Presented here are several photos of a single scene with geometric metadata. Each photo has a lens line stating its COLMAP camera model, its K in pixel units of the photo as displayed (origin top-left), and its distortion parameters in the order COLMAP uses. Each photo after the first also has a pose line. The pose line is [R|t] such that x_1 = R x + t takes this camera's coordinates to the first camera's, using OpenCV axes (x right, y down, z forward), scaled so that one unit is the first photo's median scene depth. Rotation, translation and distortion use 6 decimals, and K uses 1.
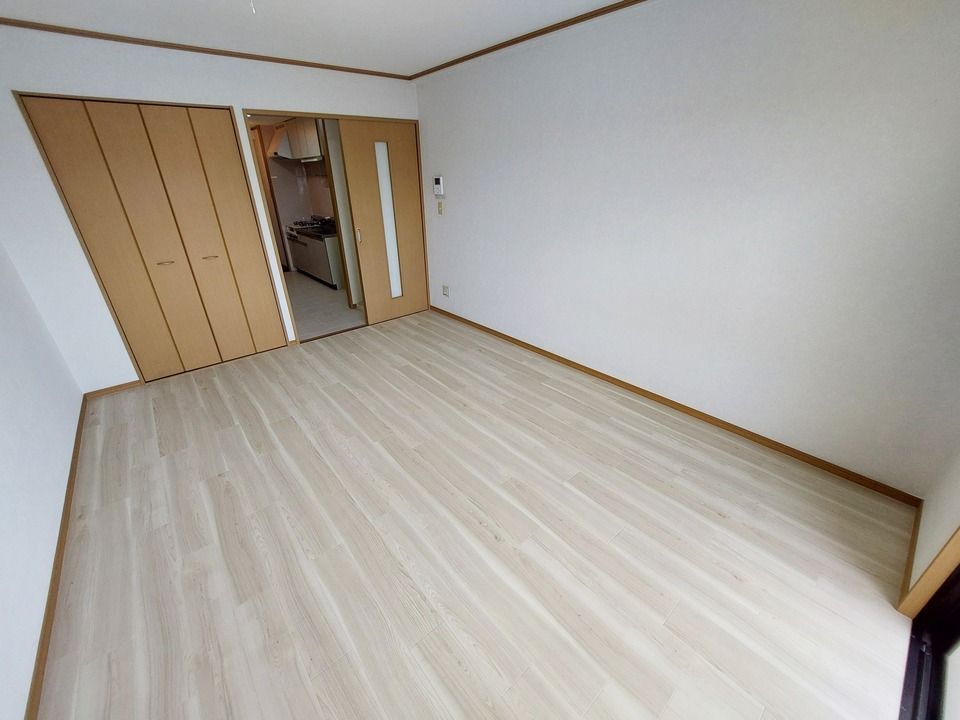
lens RADIAL K [[386.0, 0, 480.0], [0, 386.0, 360.0], [0, 0, 1]] dist [-0.008265, -0.000205]
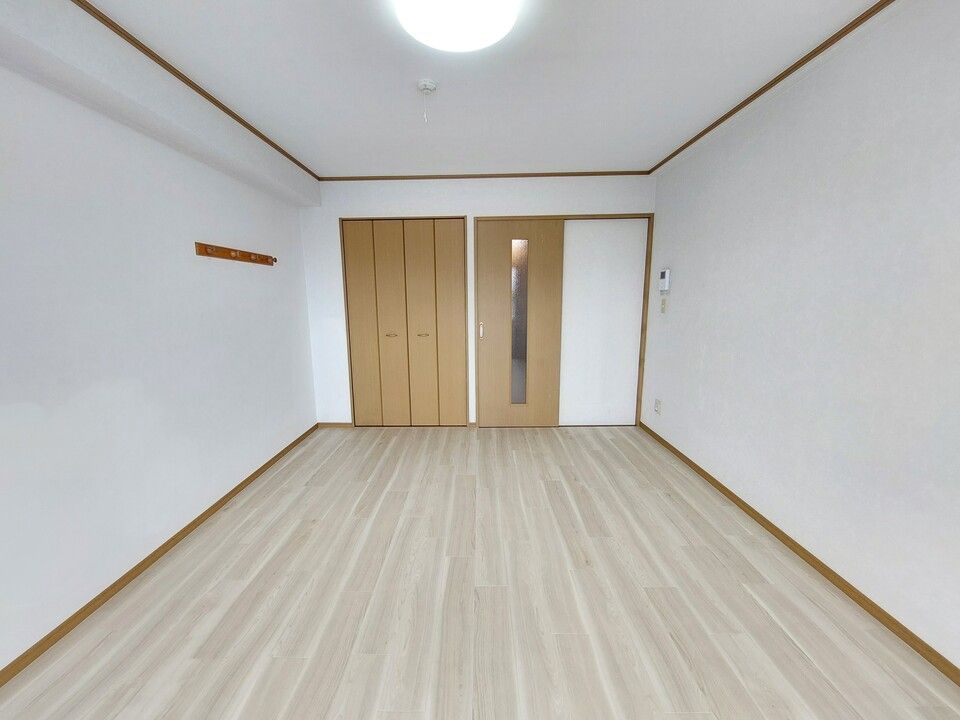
lens RADIAL K [[392.5, 0, 484.5], [0, 392.5, 359.9], [0, 0, 1]] dist [-0.008265, -0.000012]
pose [[0.745665, 0.107266, -0.657630, 0.228024], [-0.289781, 0.940940, -0.175097, -0.040935], [0.600009, 0.321133, 0.732710, 0.265630]]
